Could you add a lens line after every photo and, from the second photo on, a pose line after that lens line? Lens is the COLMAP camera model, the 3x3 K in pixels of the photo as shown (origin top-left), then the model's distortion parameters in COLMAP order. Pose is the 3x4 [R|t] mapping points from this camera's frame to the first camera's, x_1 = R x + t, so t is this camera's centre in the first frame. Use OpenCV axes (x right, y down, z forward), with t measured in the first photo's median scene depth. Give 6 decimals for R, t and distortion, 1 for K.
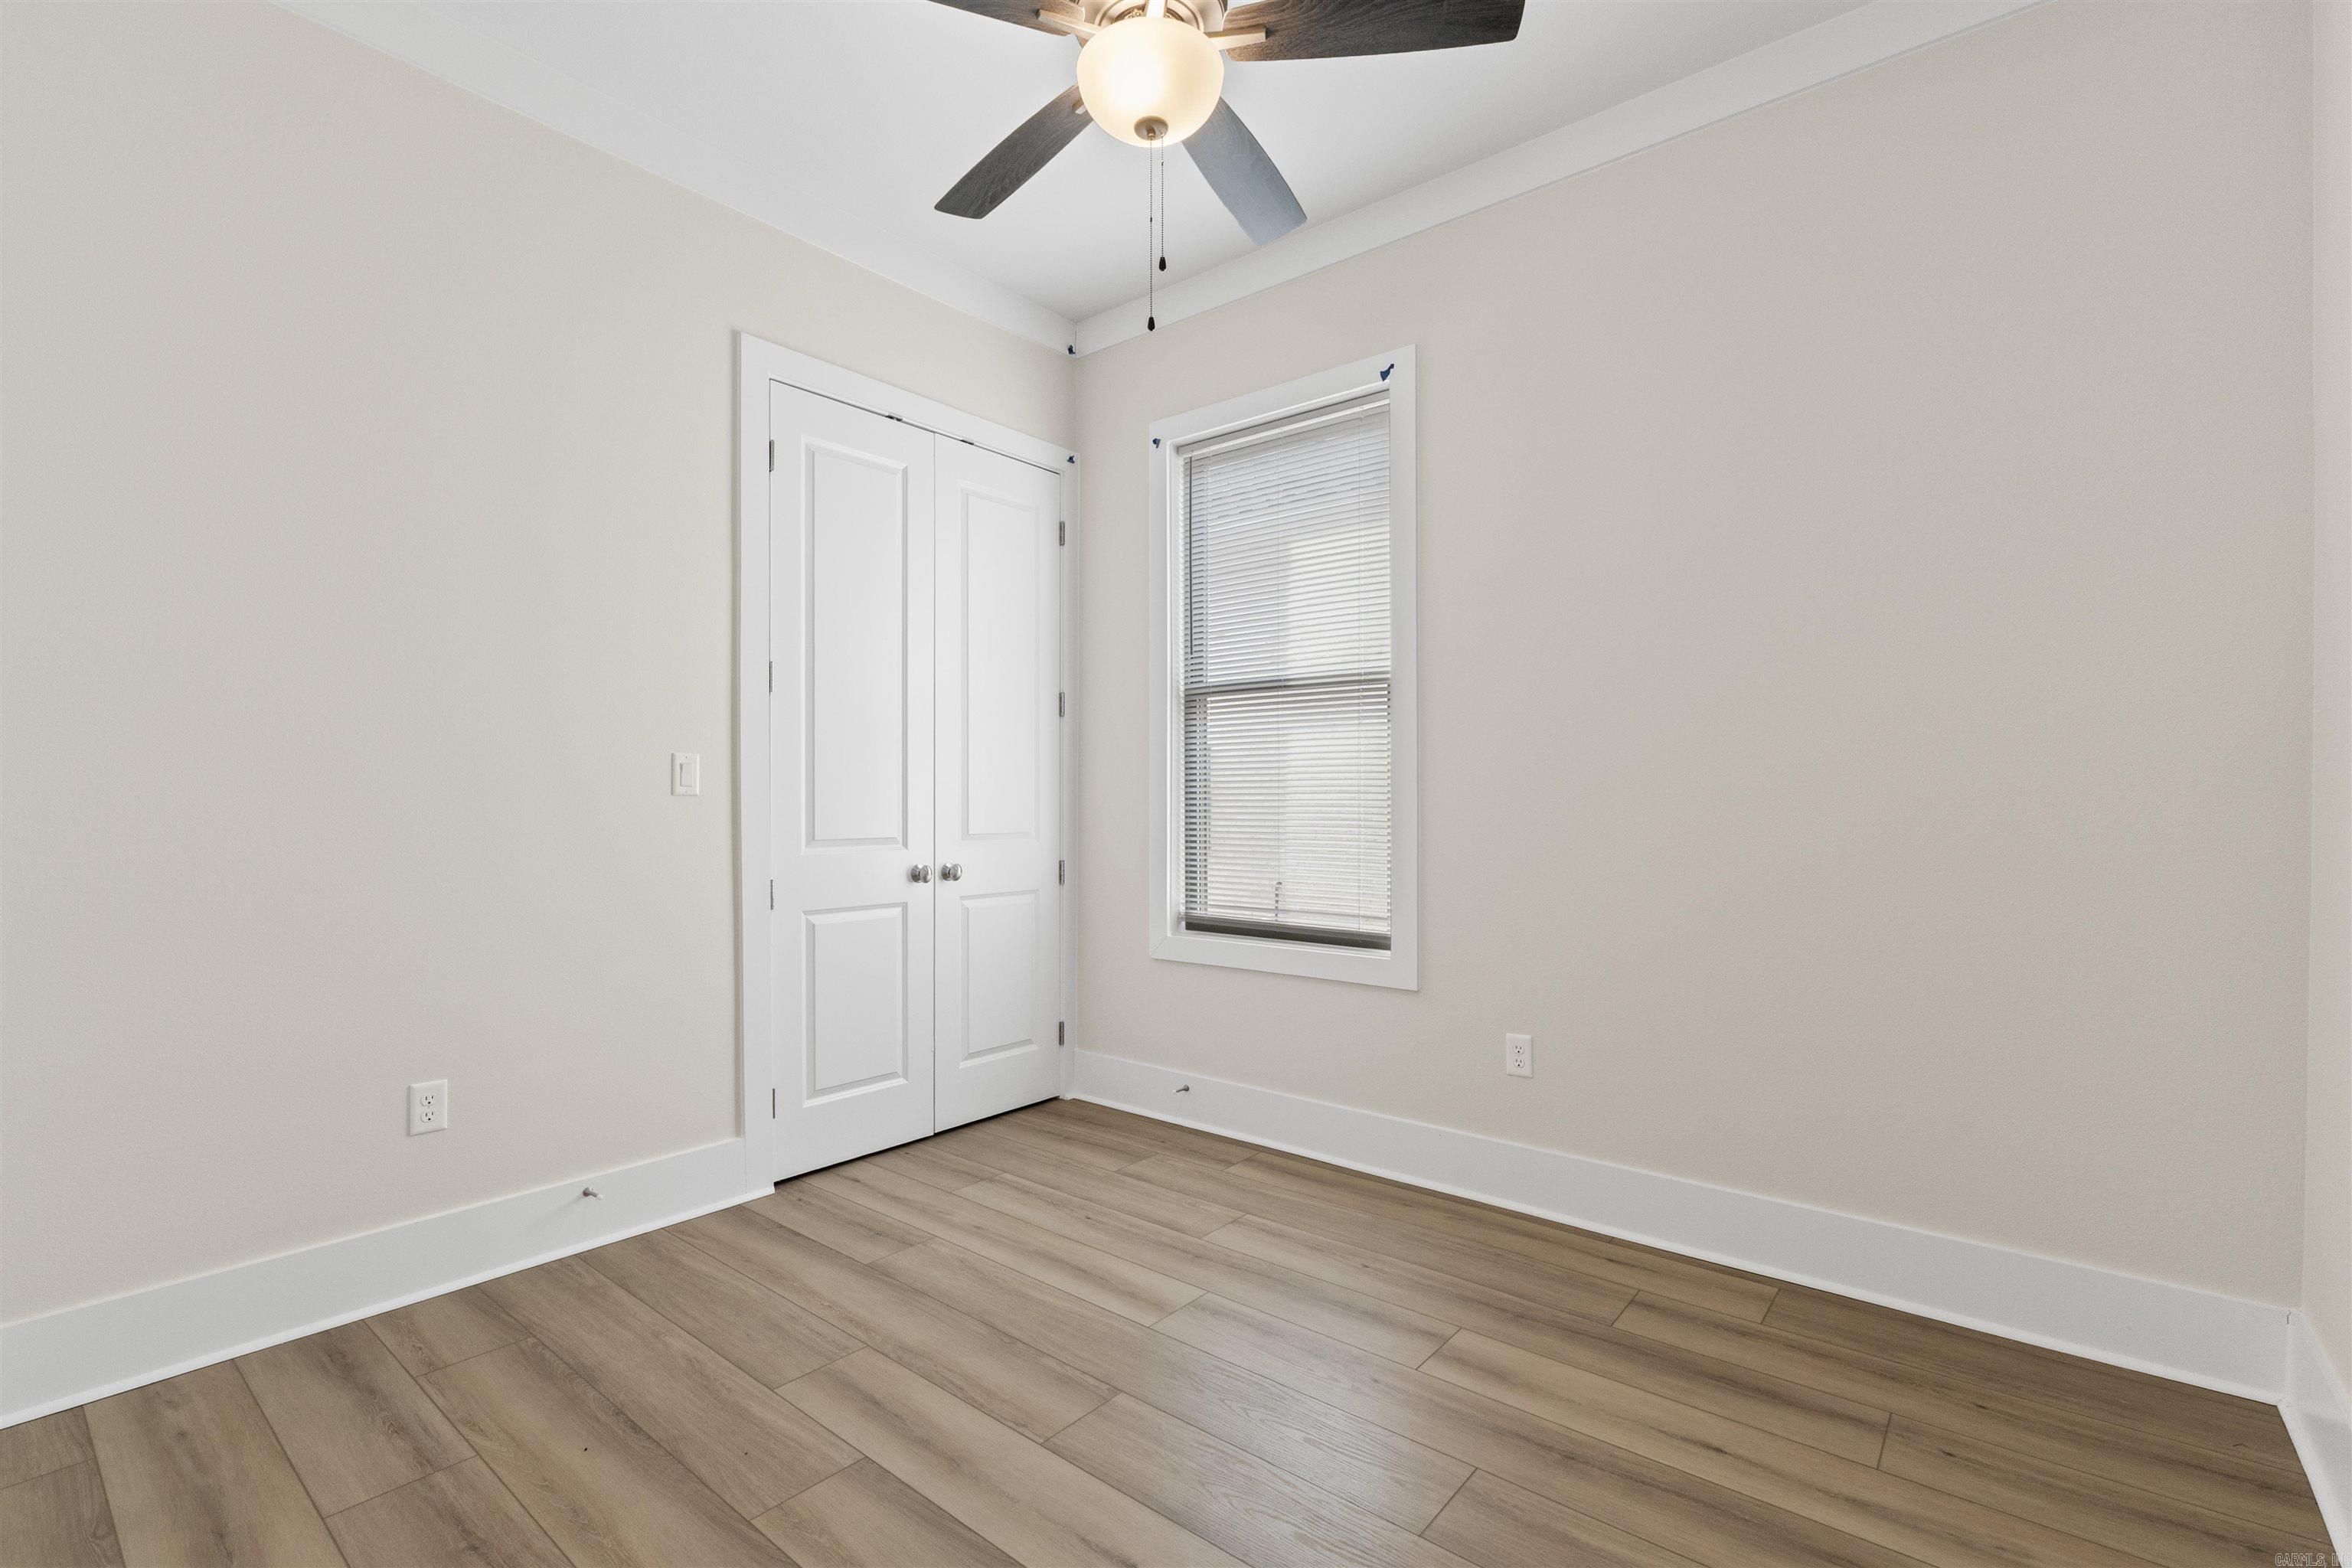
lens RADIAL K [[1050.7, 0, 1176.0], [0, 1050.7, 784.0], [0, 0, 1]] dist [-0.010071, 0.000014]
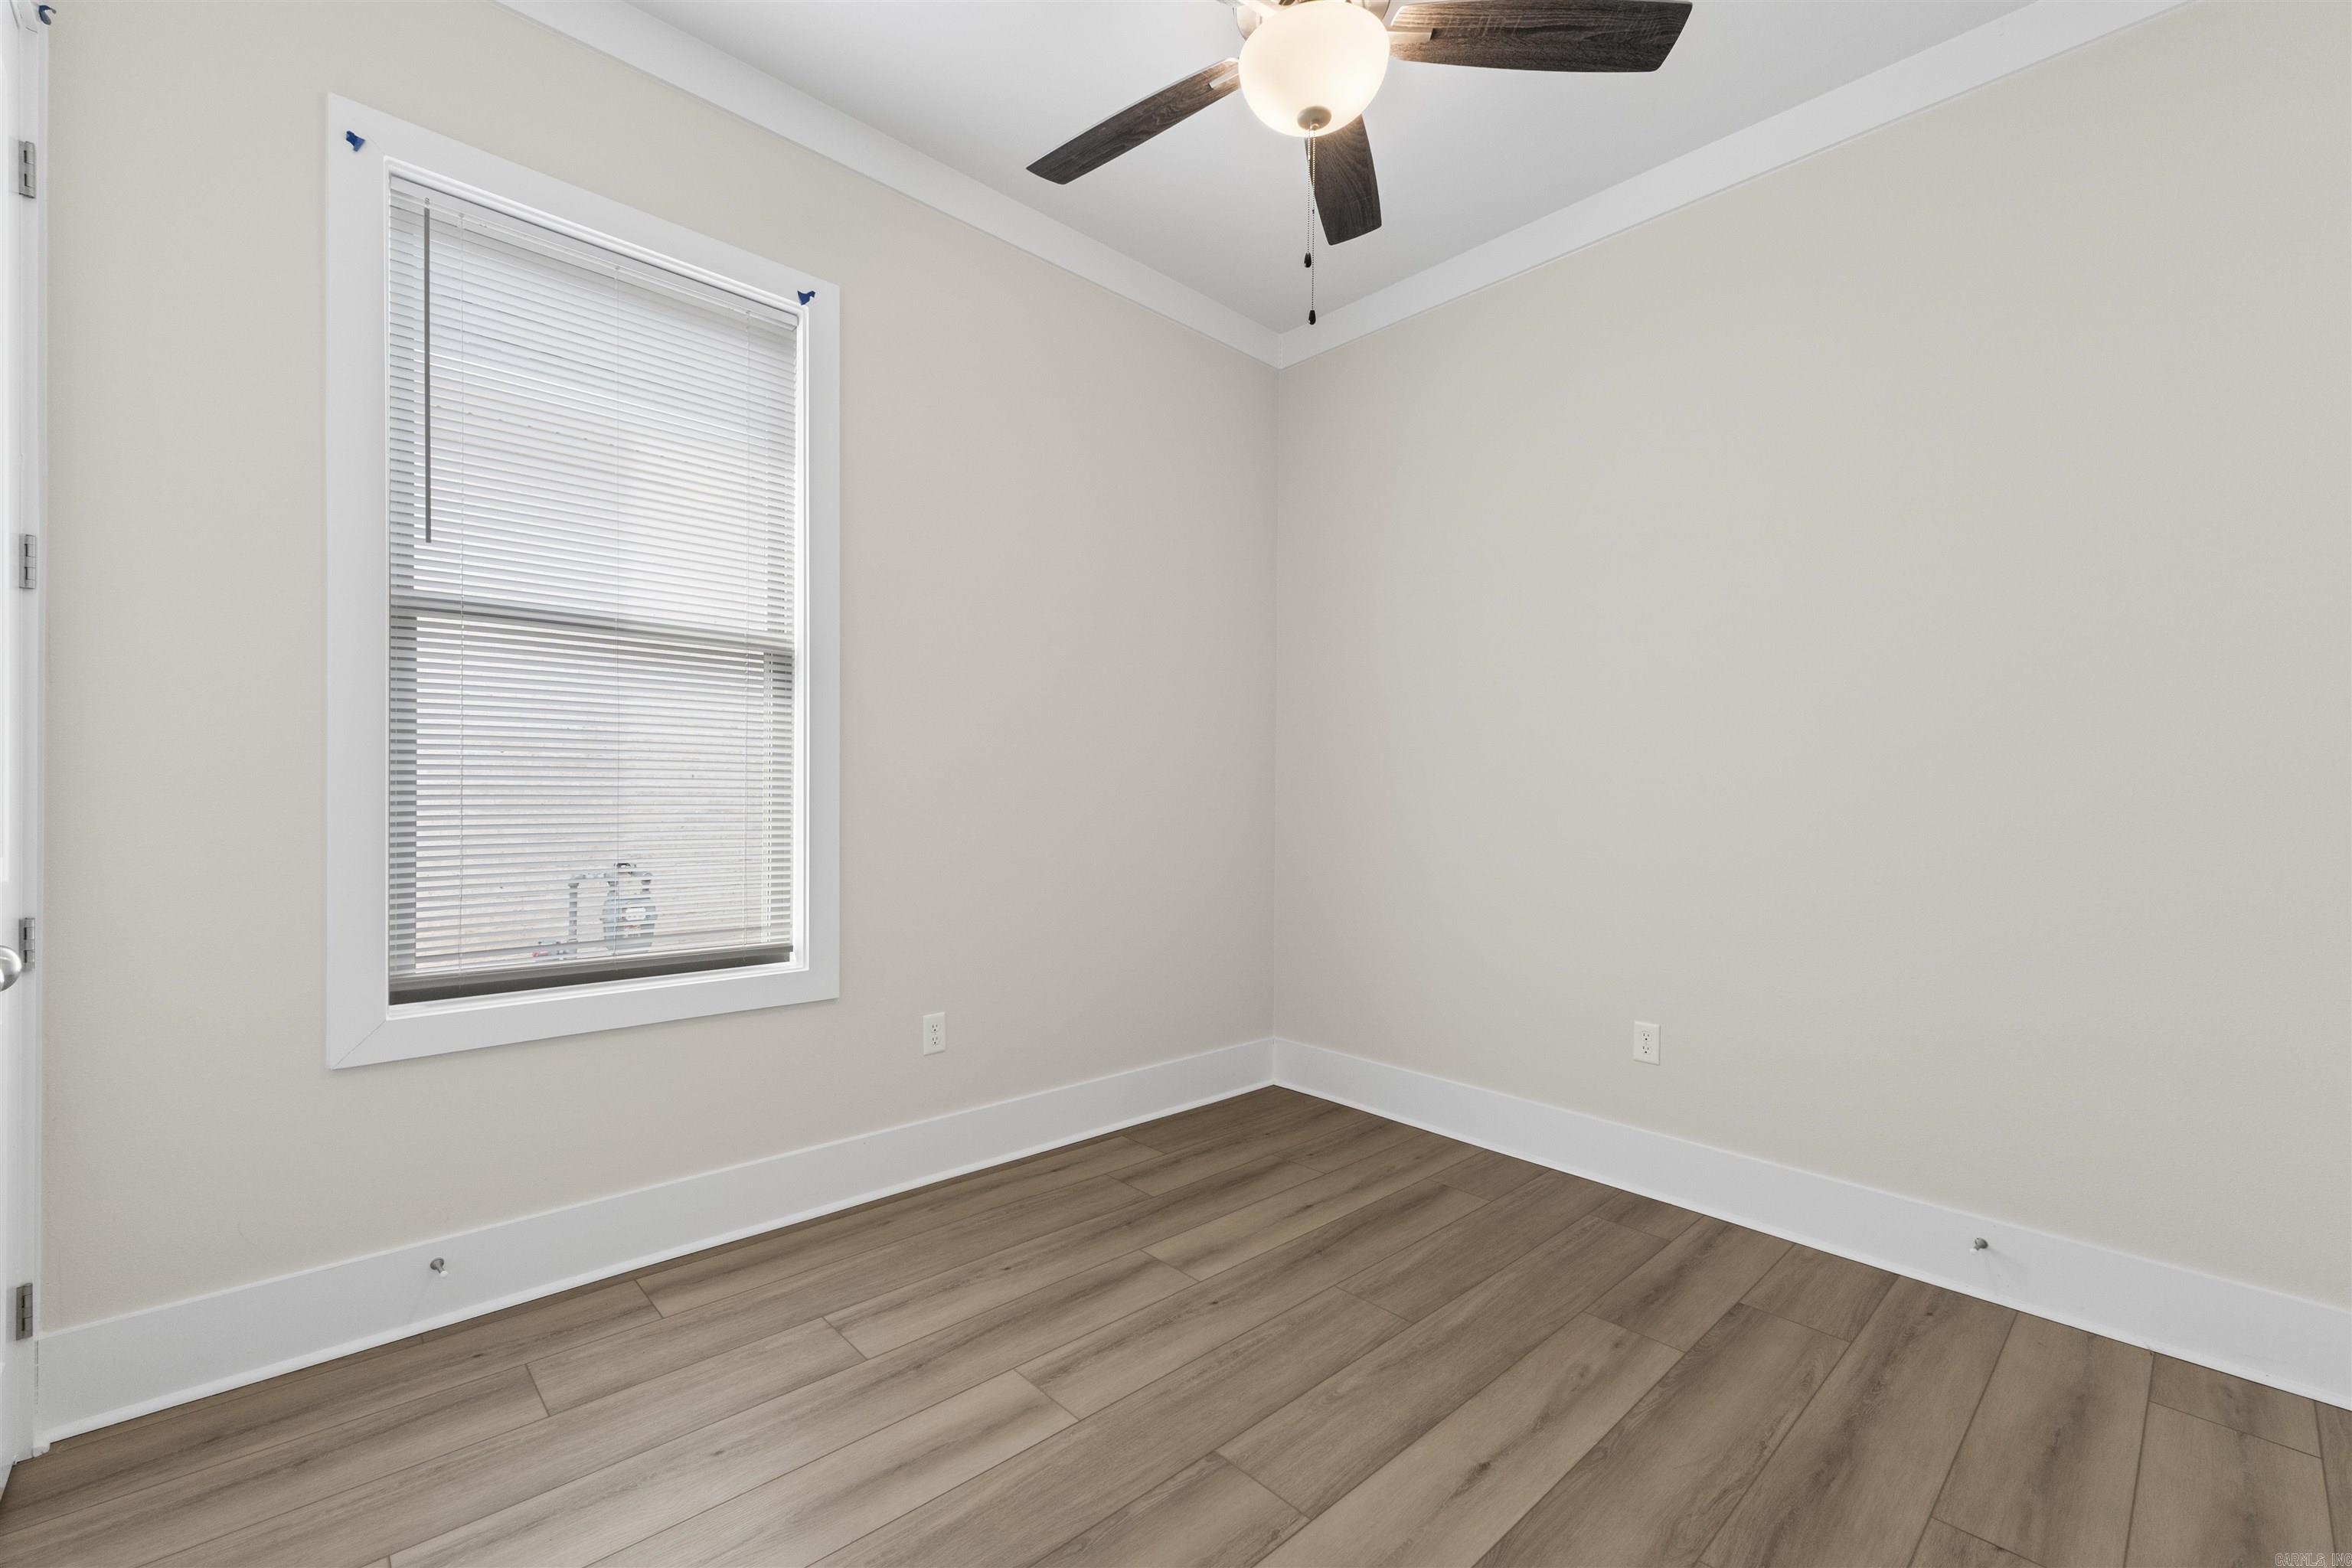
lens RADIAL K [[967.4, 0, 1176.0], [0, 967.4, 784.0], [0, 0, 1]] dist [0.006336, -0.000063]
pose [[0.137284, 0.010825, 0.990473, -0.591923], [-0.026074, 0.999633, -0.007311, 0.009442], [-0.990189, -0.024822, 0.137516, 0.620968]]
